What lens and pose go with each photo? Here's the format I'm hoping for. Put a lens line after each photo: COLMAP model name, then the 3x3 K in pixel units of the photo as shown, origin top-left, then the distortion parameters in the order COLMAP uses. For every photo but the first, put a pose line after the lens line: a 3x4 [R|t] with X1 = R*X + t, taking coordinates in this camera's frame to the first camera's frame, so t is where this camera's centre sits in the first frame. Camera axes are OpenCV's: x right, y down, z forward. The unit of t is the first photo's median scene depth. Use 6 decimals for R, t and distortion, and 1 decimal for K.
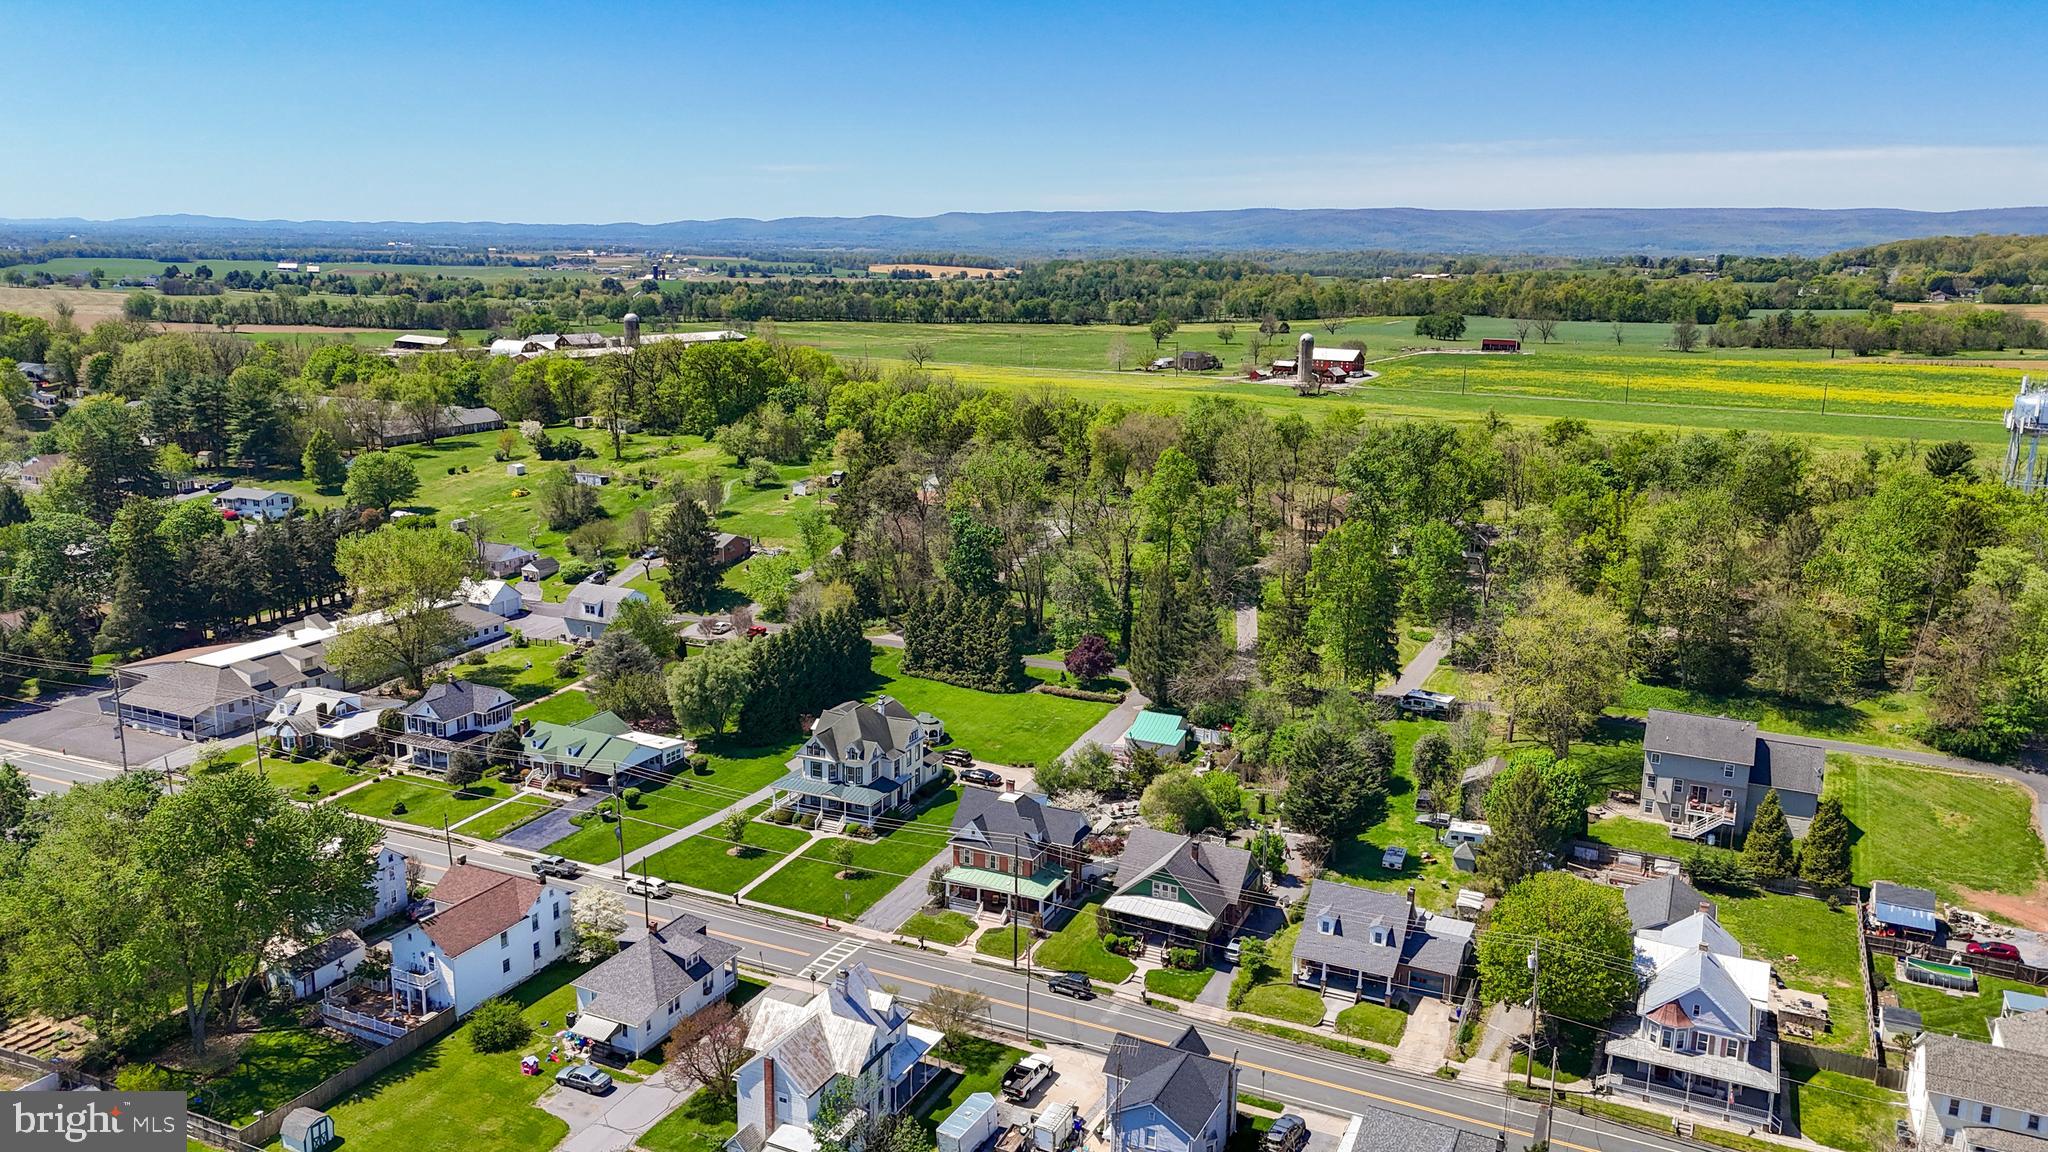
lens RADIAL K [[1495.7, 0, 1032.5], [0, 1495.7, 573.4], [0, 0, 1]] dist [0.082067, -0.071551]
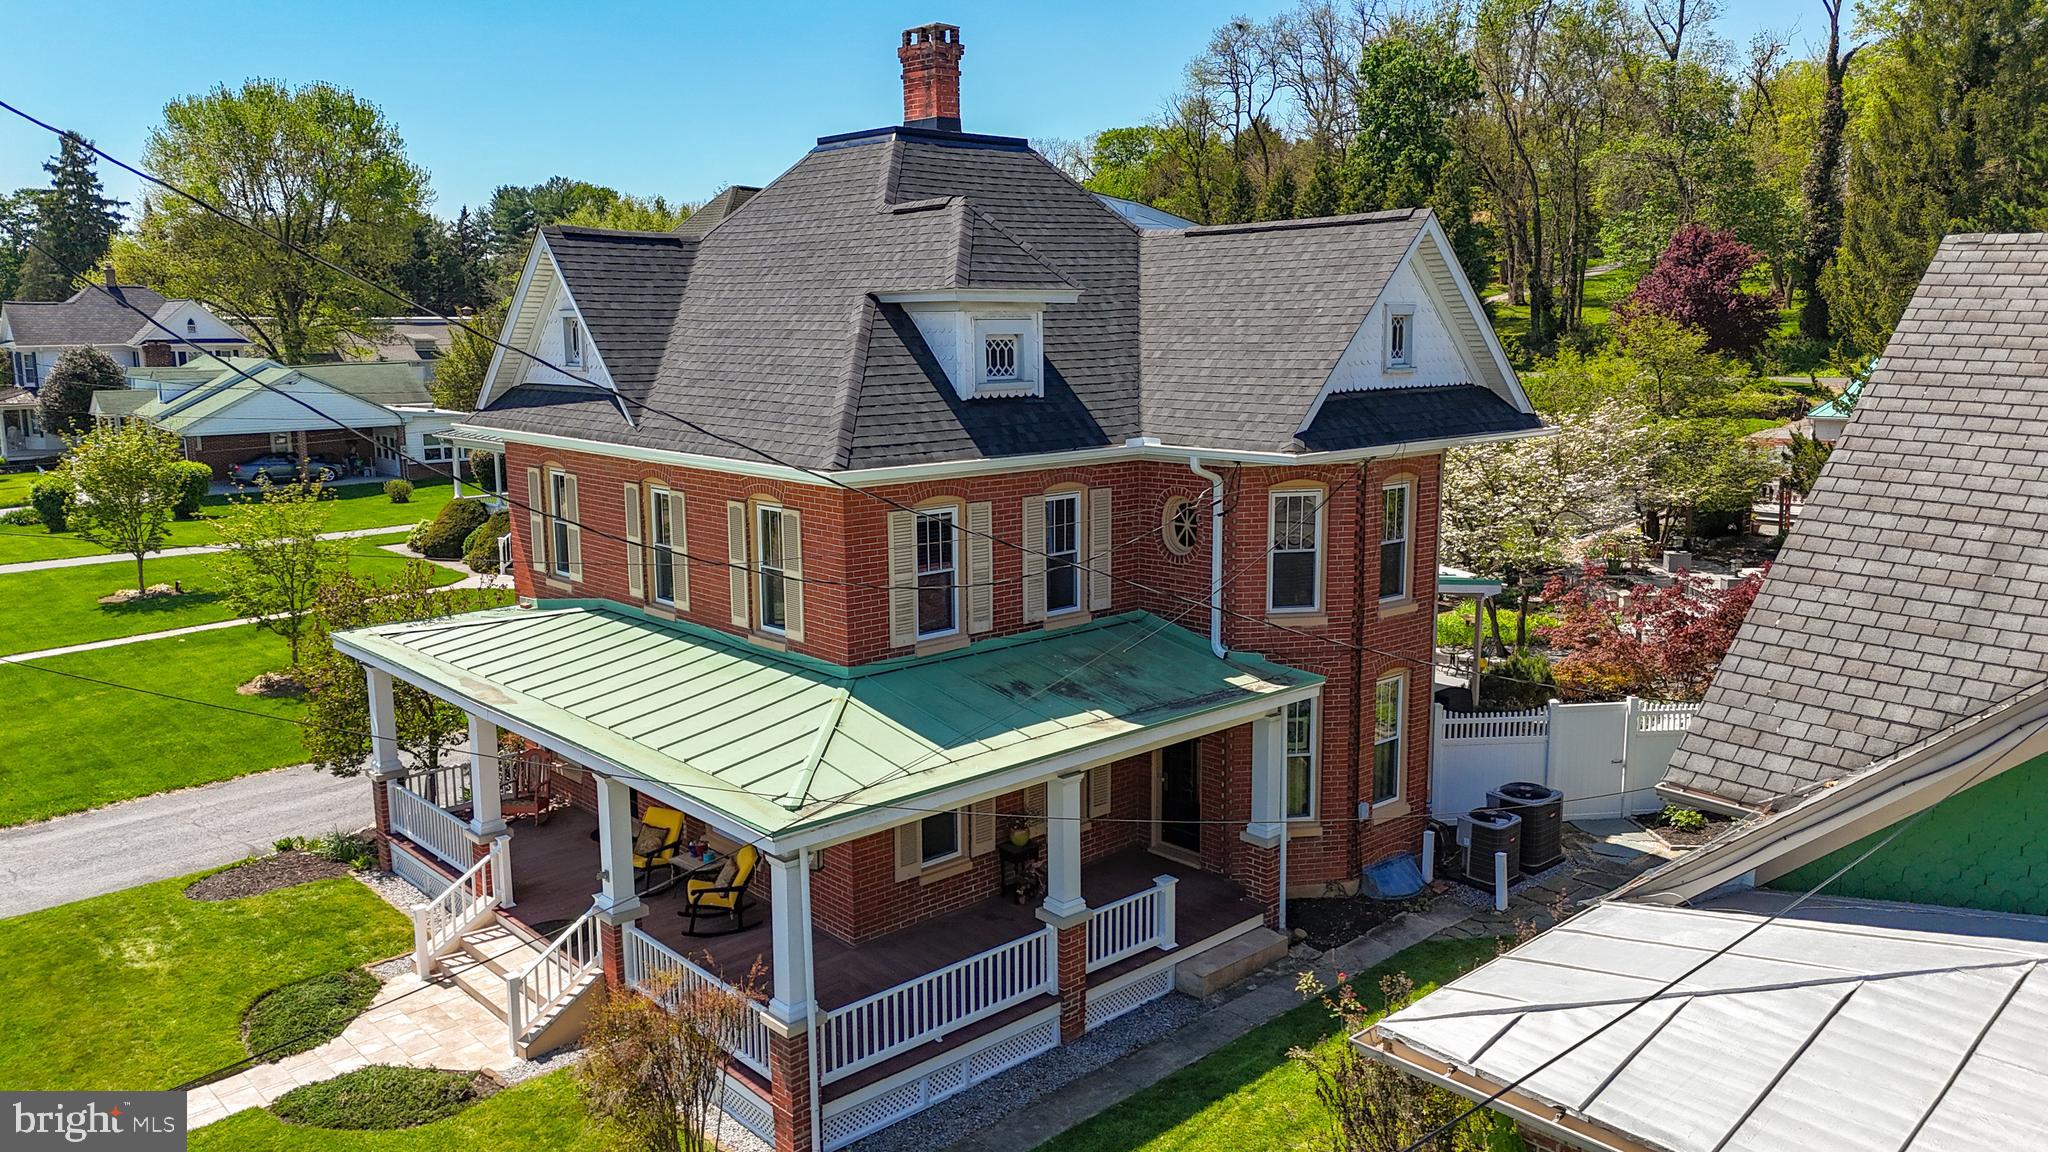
lens RADIAL K [[1499.8, 0, 1029.9], [0, 1499.8, 572.4], [0, 0, 1]] dist [0.075837, -0.064593]
pose [[0.919170, 0.046250, -0.391137, 0.050769], [-0.066081, 0.997114, -0.037386, 0.188247], [0.388279, 0.060211, 0.919573, 0.852801]]
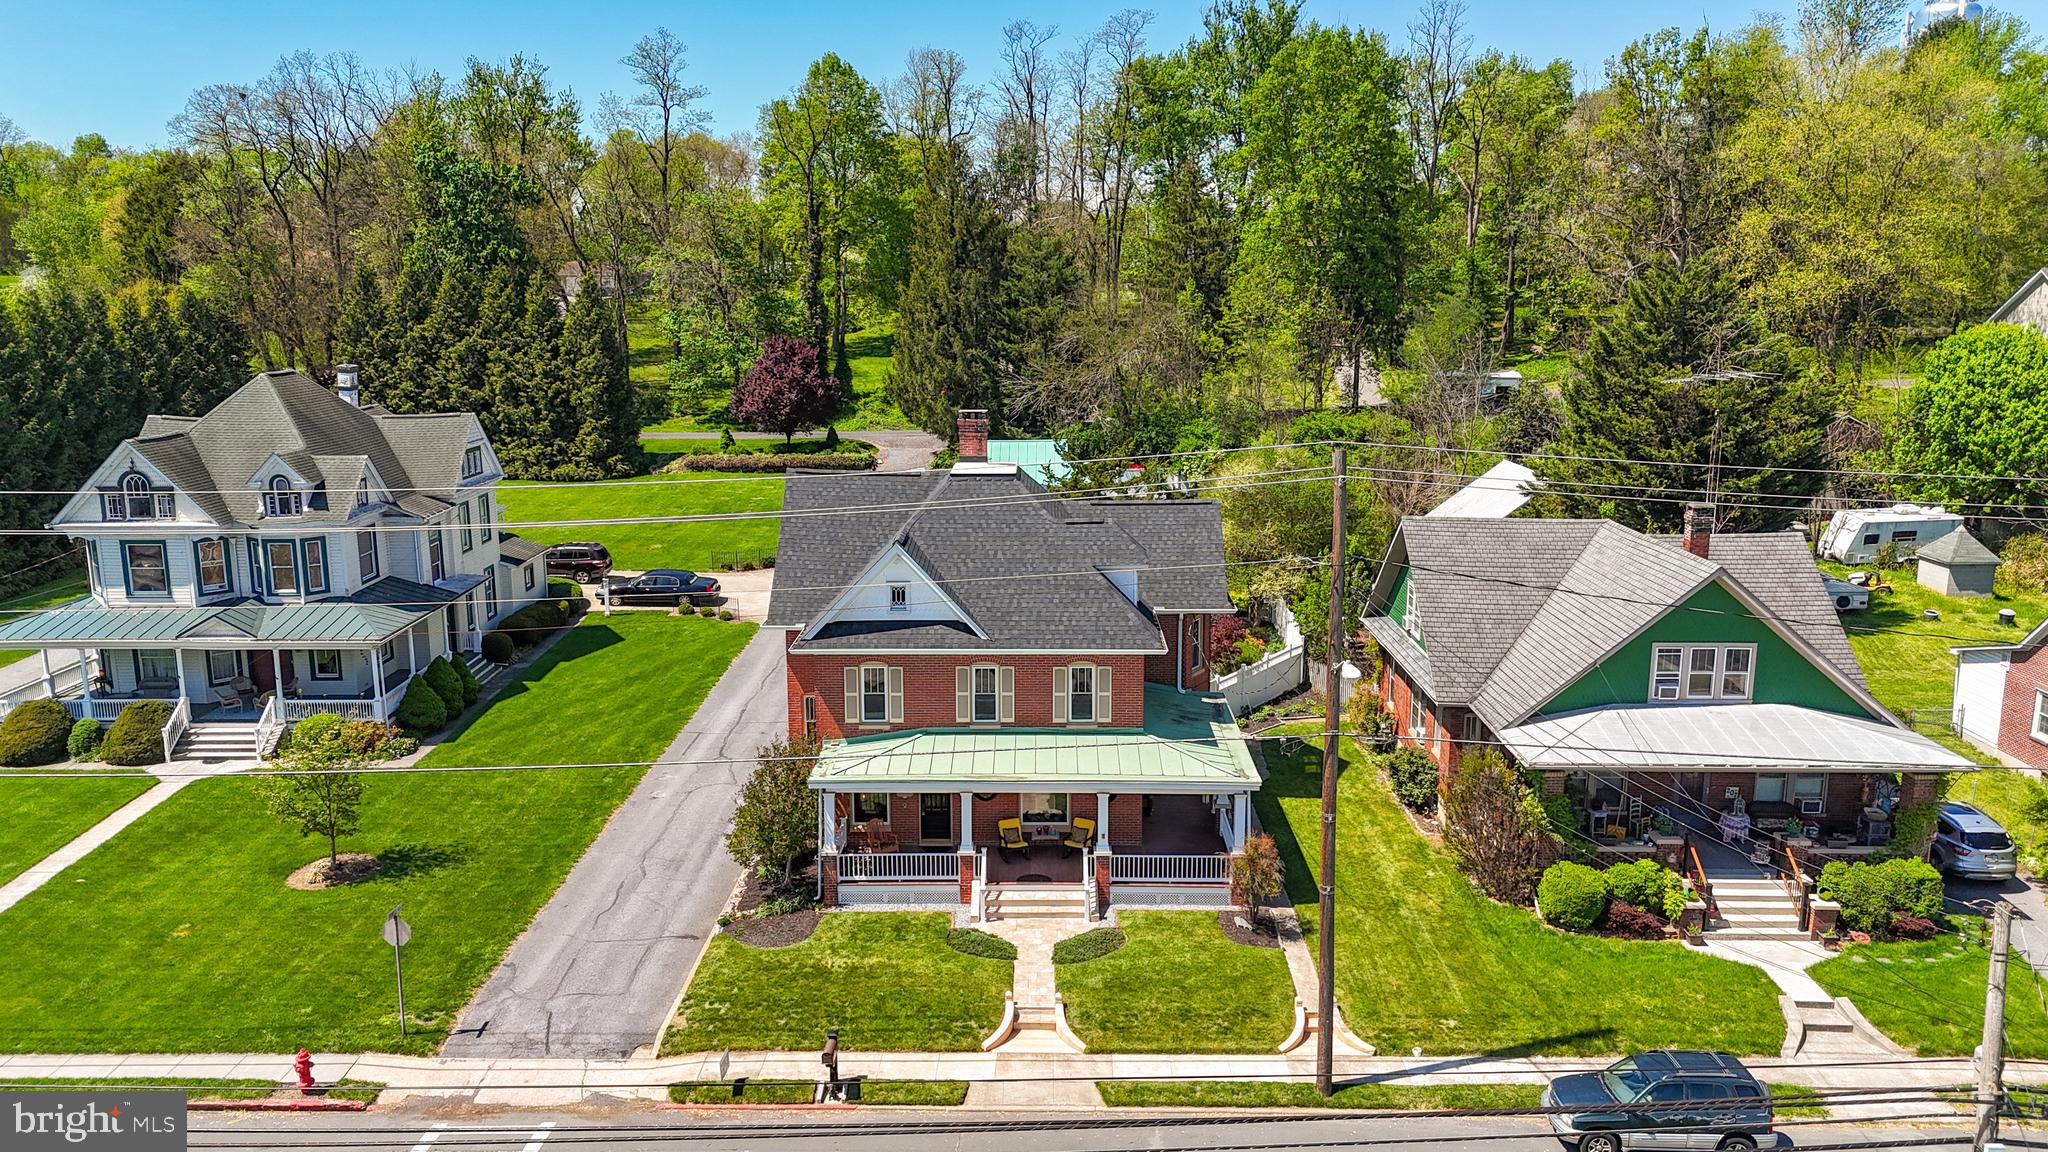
lens RADIAL K [[1499.8, 0, 1029.9], [0, 1499.8, 572.4], [0, 0, 1]] dist [0.075837, -0.064593]
pose [[0.912842, -0.097148, 0.396588, -0.115069], [0.104782, 0.994492, 0.002430, 0.163687], [-0.394640, 0.039337, 0.917994, 0.723154]]
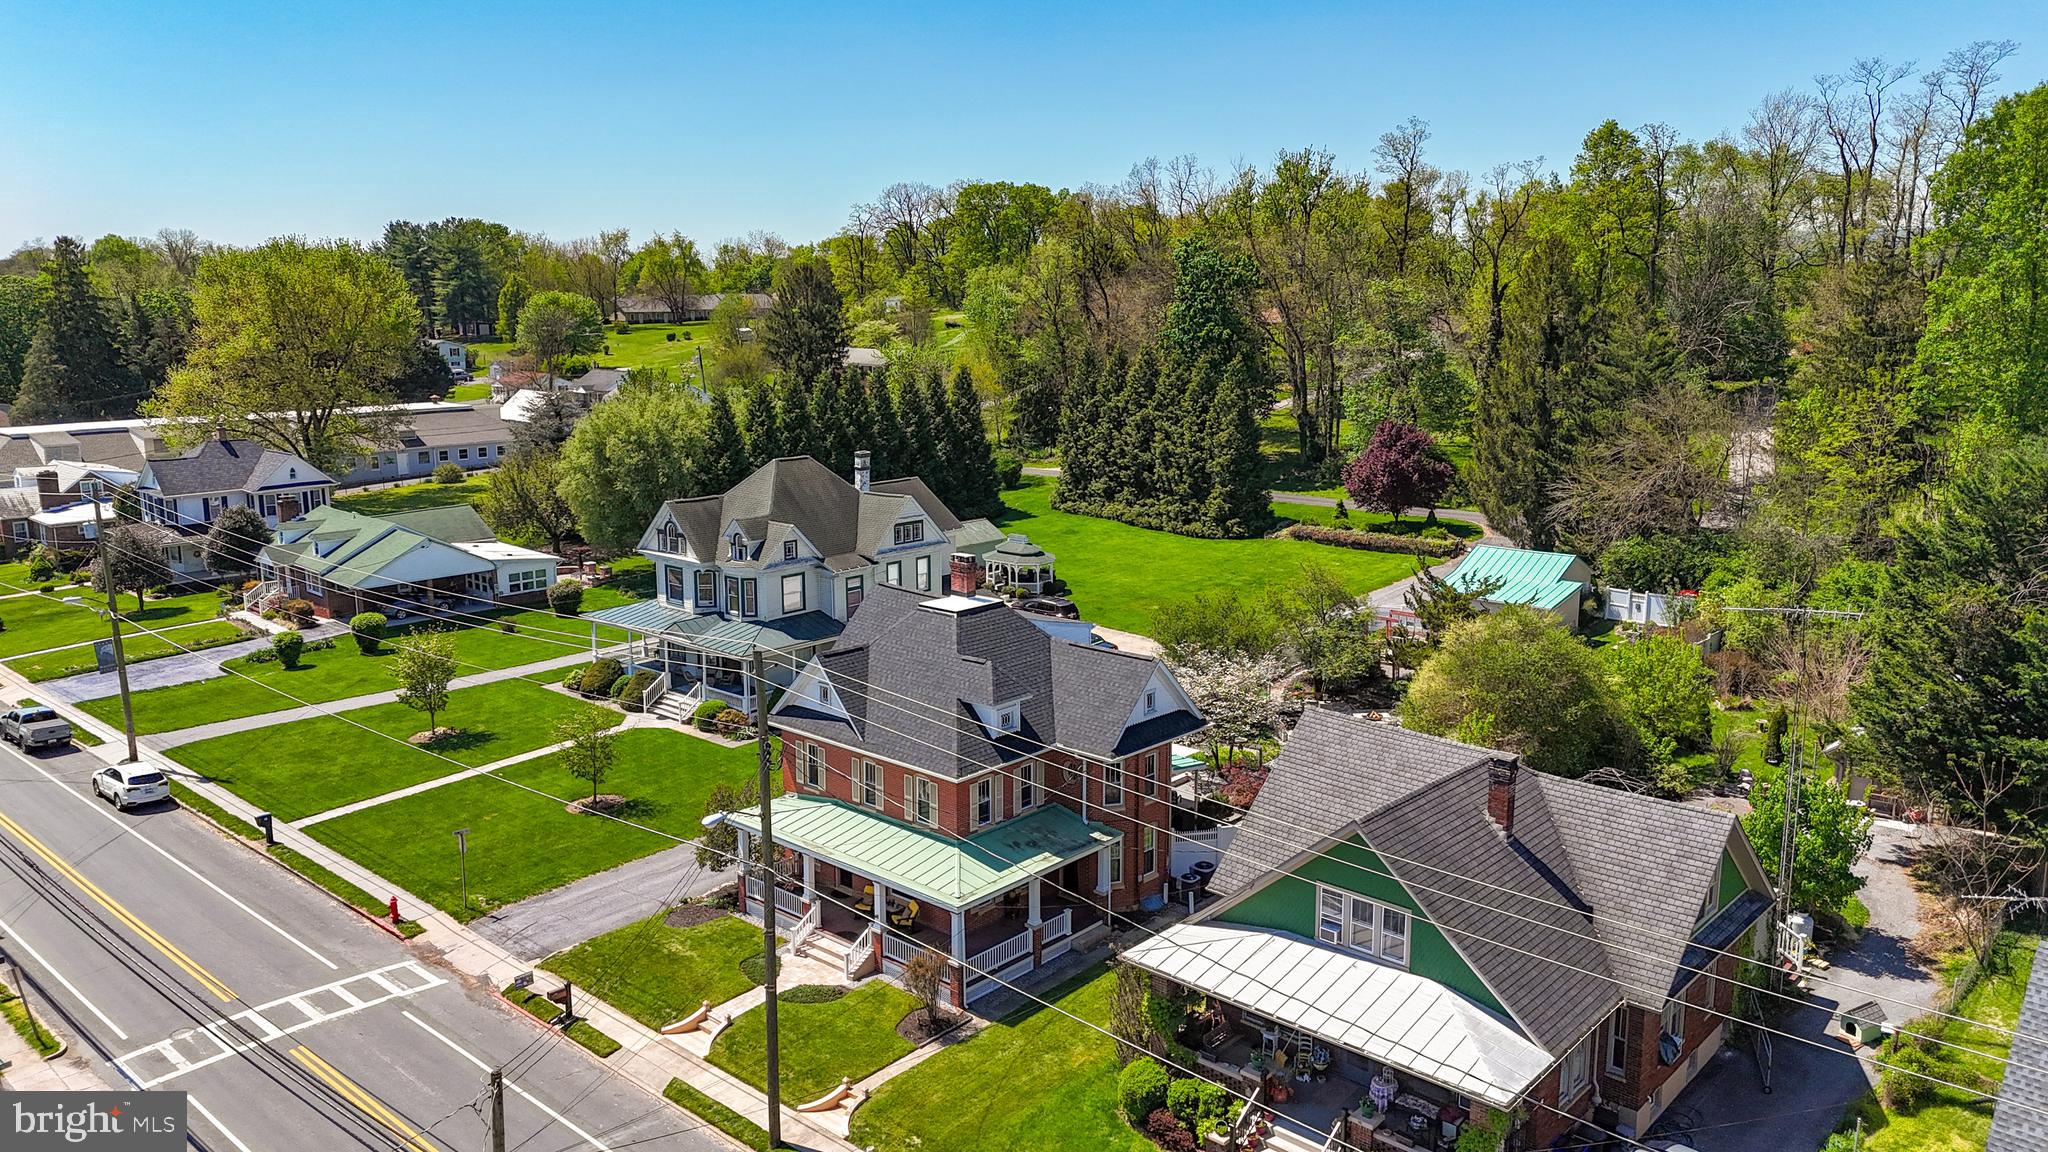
lens RADIAL K [[1494.3, 0, 1024.0], [0, 1494.3, 576.0], [0, 0, 1]] dist [0.131810, -0.242160]
pose [[0.952484, 0.042813, -0.301564, 0.098847], [-0.050762, 0.998538, -0.018570, 0.144161], [0.300328, 0.032996, 0.953265, 0.662443]]
